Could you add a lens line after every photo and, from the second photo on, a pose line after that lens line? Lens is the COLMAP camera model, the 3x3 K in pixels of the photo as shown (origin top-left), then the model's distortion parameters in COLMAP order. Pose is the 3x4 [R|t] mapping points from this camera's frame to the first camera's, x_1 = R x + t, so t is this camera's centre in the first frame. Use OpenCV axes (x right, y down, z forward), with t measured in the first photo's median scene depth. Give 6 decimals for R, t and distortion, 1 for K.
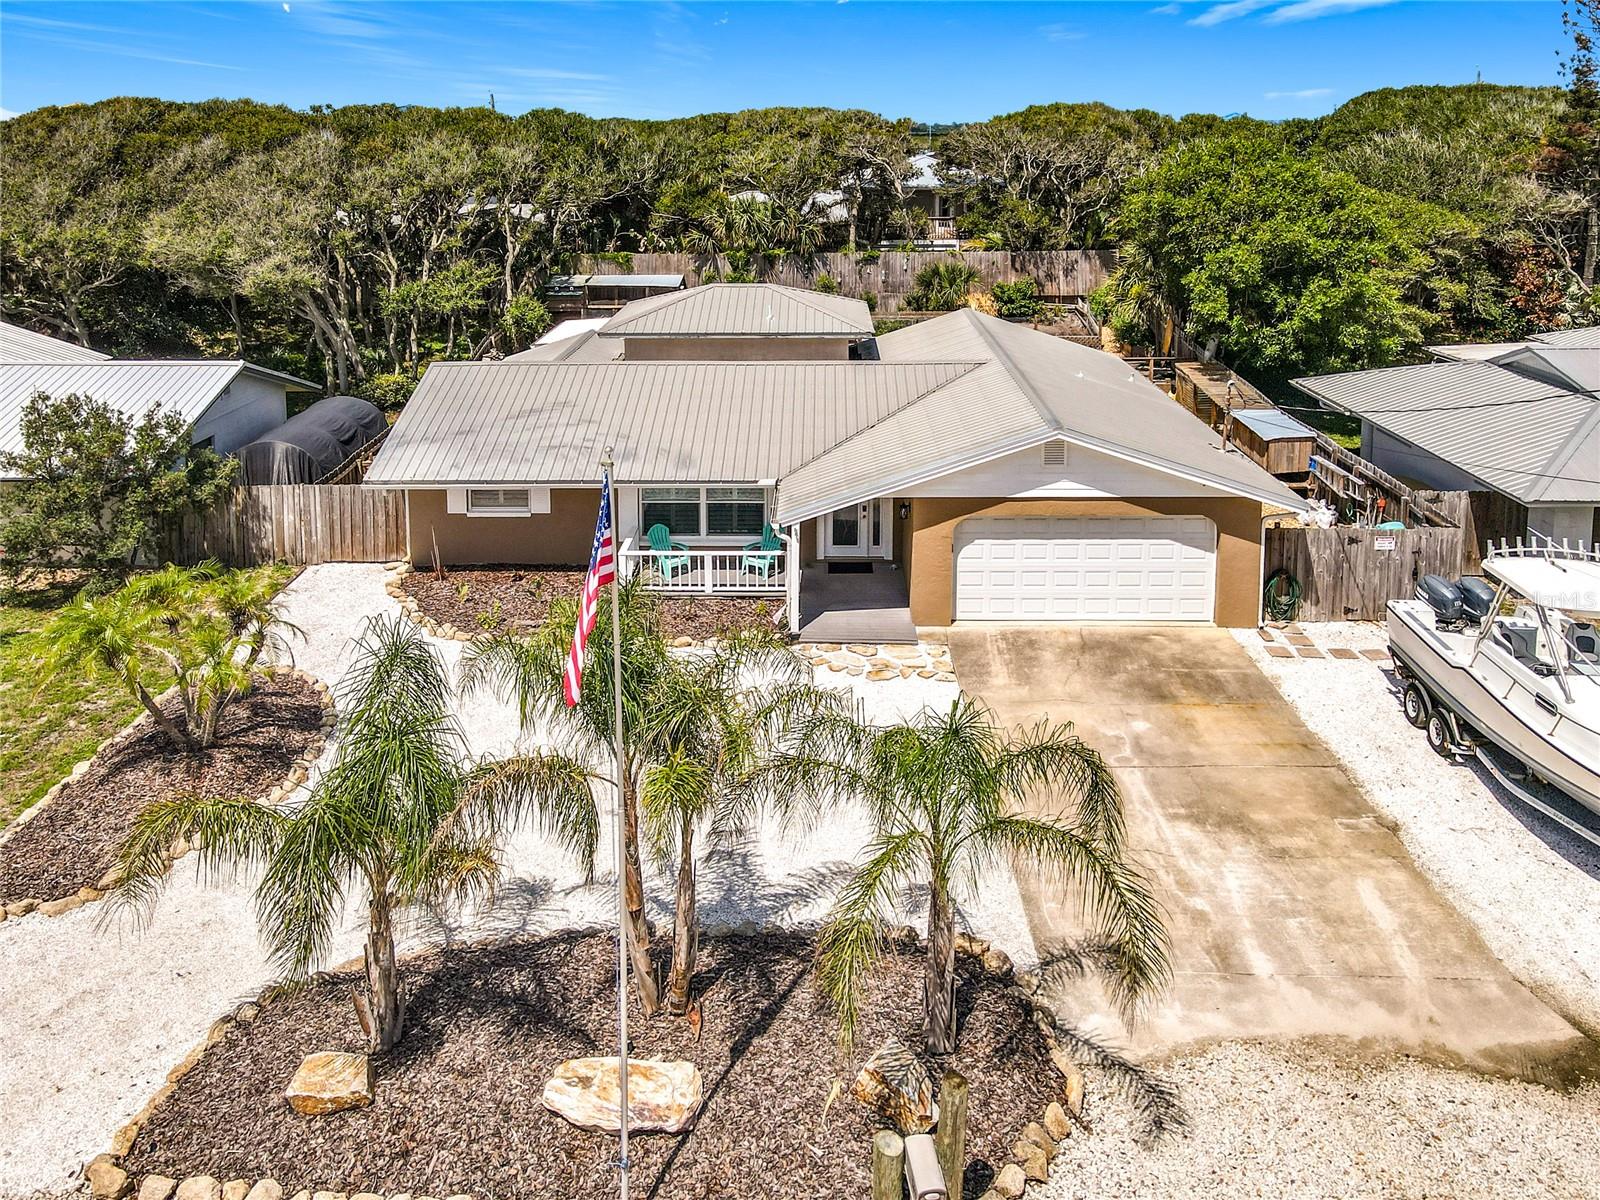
lens RADIAL K [[1193.7, 0, 794.6], [0, 1193.7, 499.3], [0, 0, 1]] dist [0.000131, 0.005872]
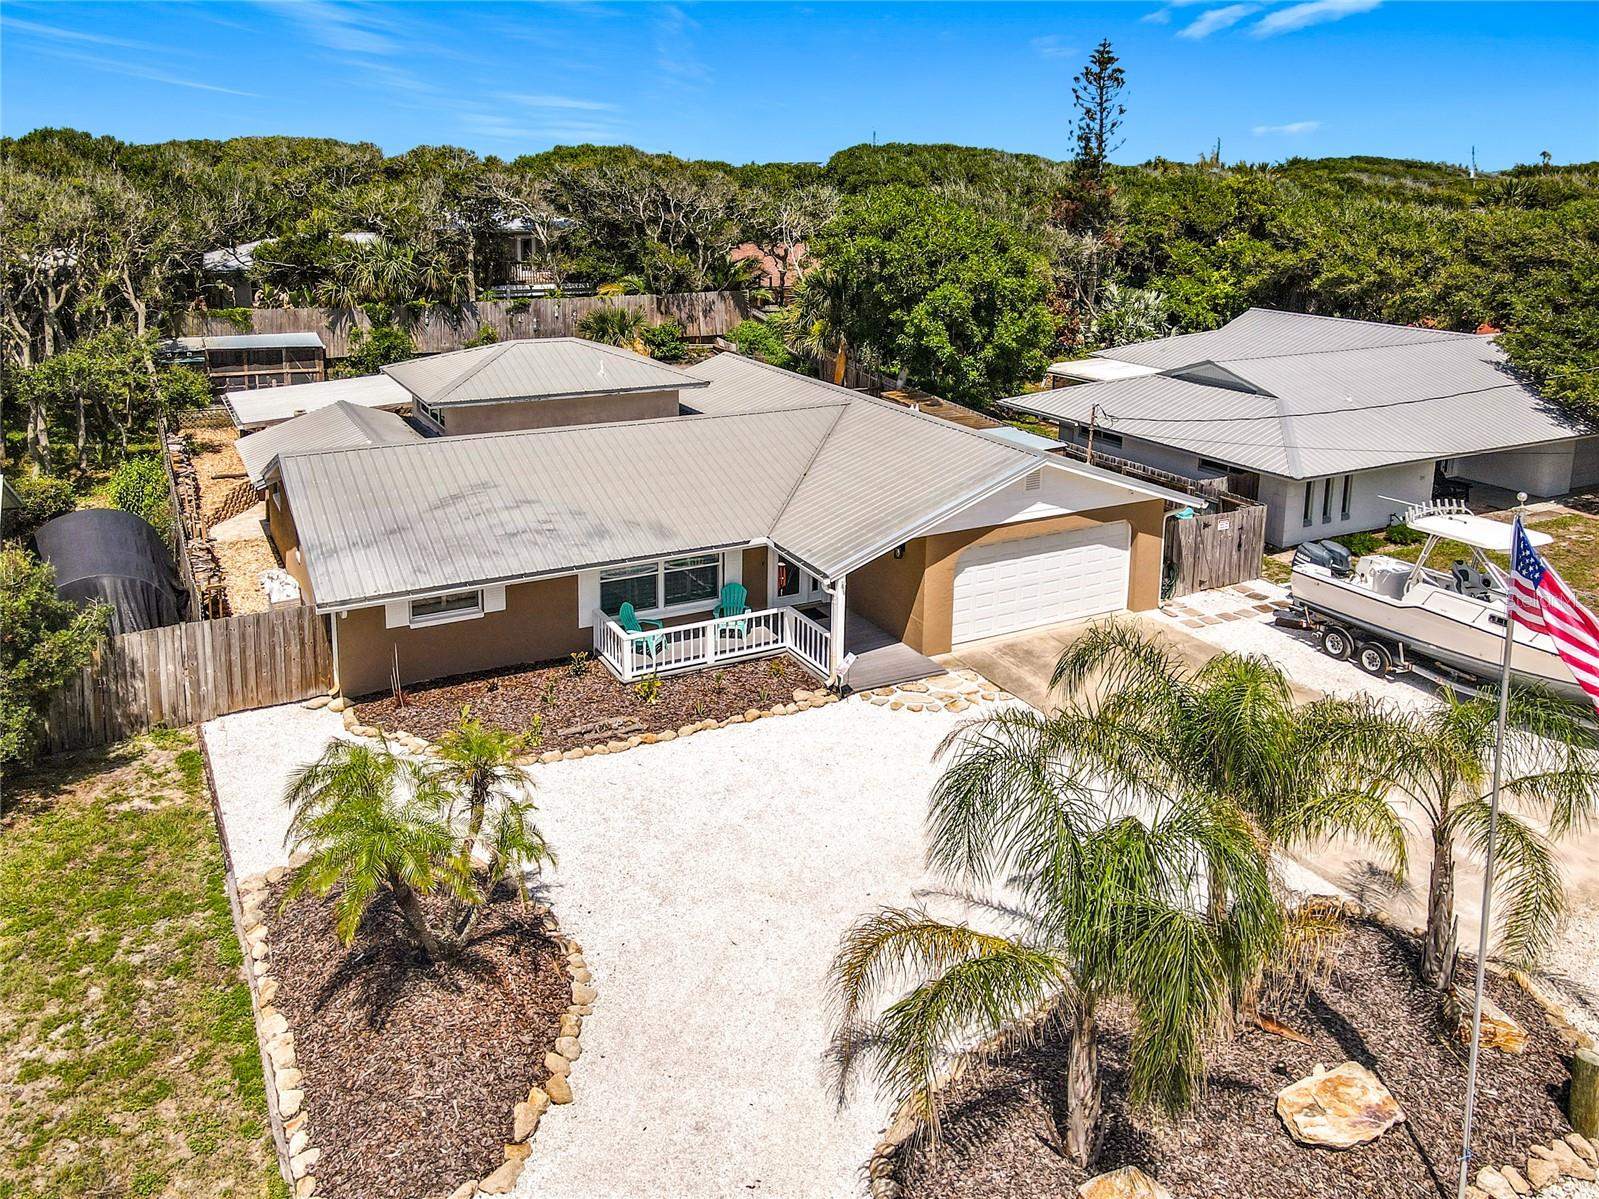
lens RADIAL K [[1193.0, 0, 794.1], [0, 1193.0, 498.8], [0, 0, 1]] dist [0.000131, 0.005872]
pose [[0.864468, -0.112954, 0.489833, -0.437347], [0.126542, 0.991946, 0.005416, -0.046617], [-0.486500, 0.057303, 0.871800, 0.116450]]
